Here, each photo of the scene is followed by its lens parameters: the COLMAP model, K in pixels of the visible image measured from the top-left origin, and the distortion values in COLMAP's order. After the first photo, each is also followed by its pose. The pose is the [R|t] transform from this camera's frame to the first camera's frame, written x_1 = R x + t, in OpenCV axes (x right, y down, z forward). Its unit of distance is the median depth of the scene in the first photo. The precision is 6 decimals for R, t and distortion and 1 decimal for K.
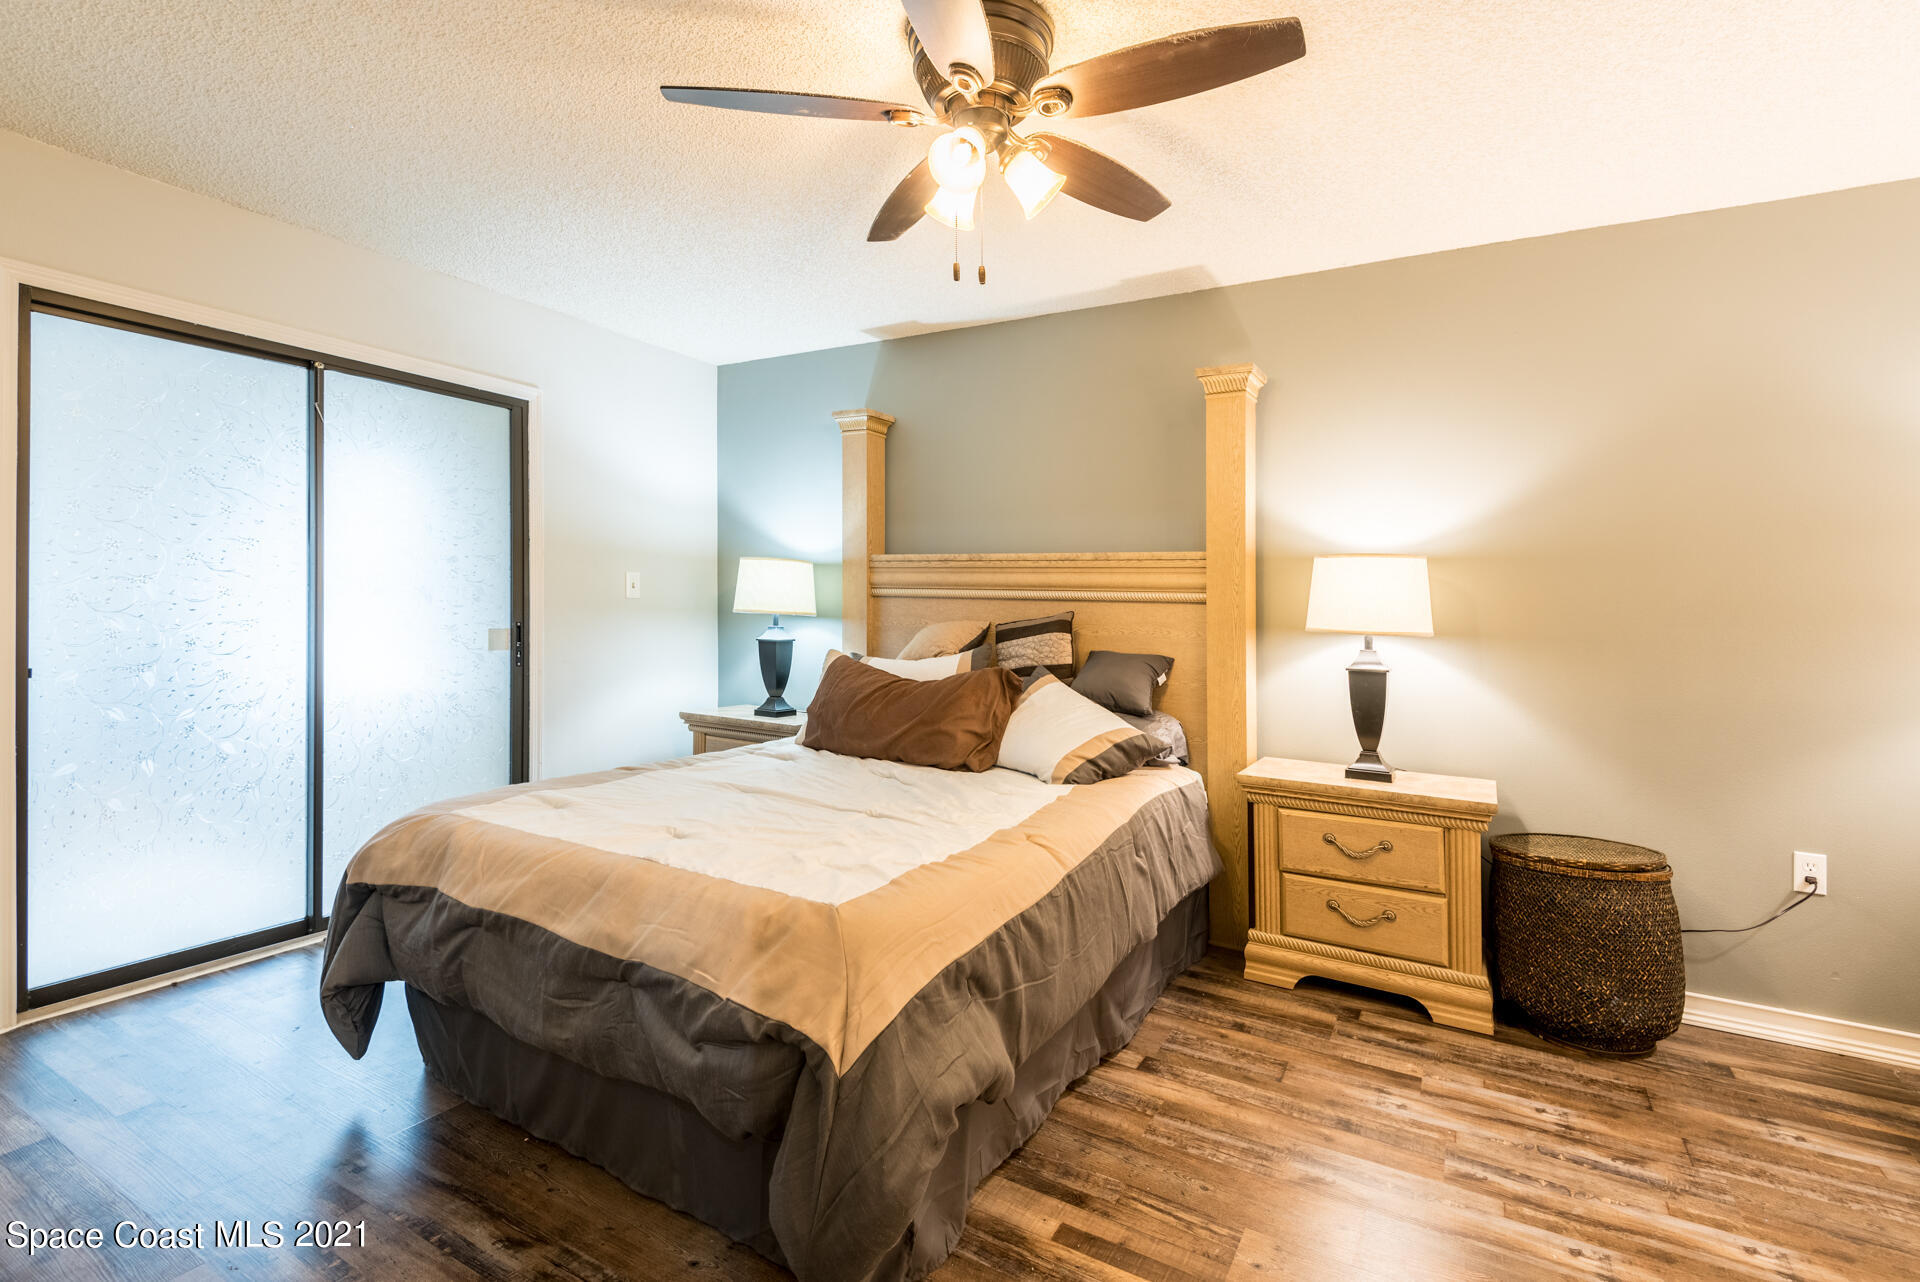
lens RADIAL K [[897.2, 0, 965.3], [0, 897.2, 602.8], [0, 0, 1]] dist [0.020175, -0.004550]
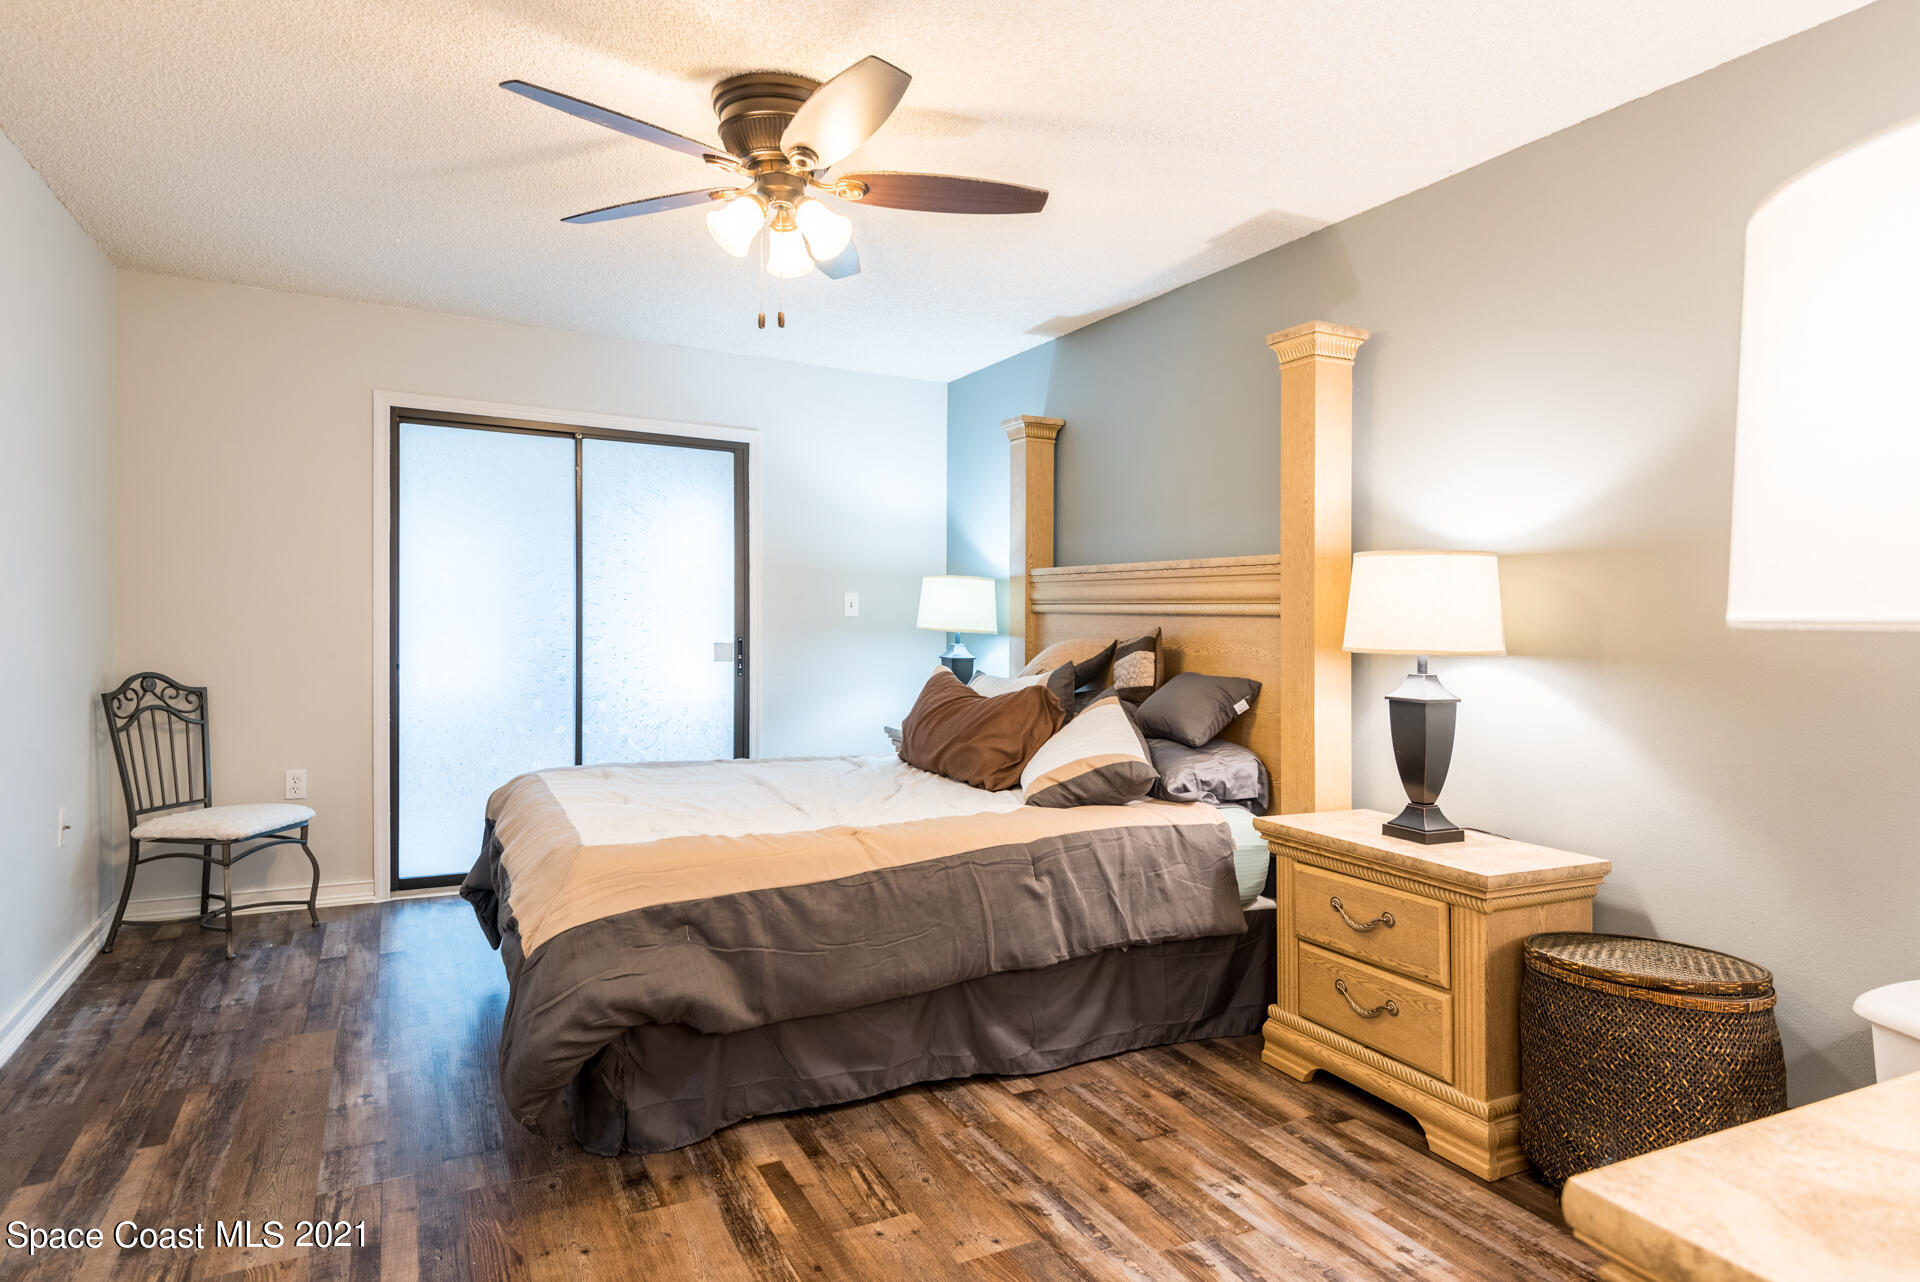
lens RADIAL K [[1102.5, 0, 961.3], [0, 1102.5, 639.5], [0, 0, 1]] dist [0.039515, -0.000137]
pose [[0.836782, 0.004812, -0.547515, 0.662419], [0.000671, 0.999952, 0.009814, 0.013024], [0.547536, -0.008579, 0.836738, -0.021373]]
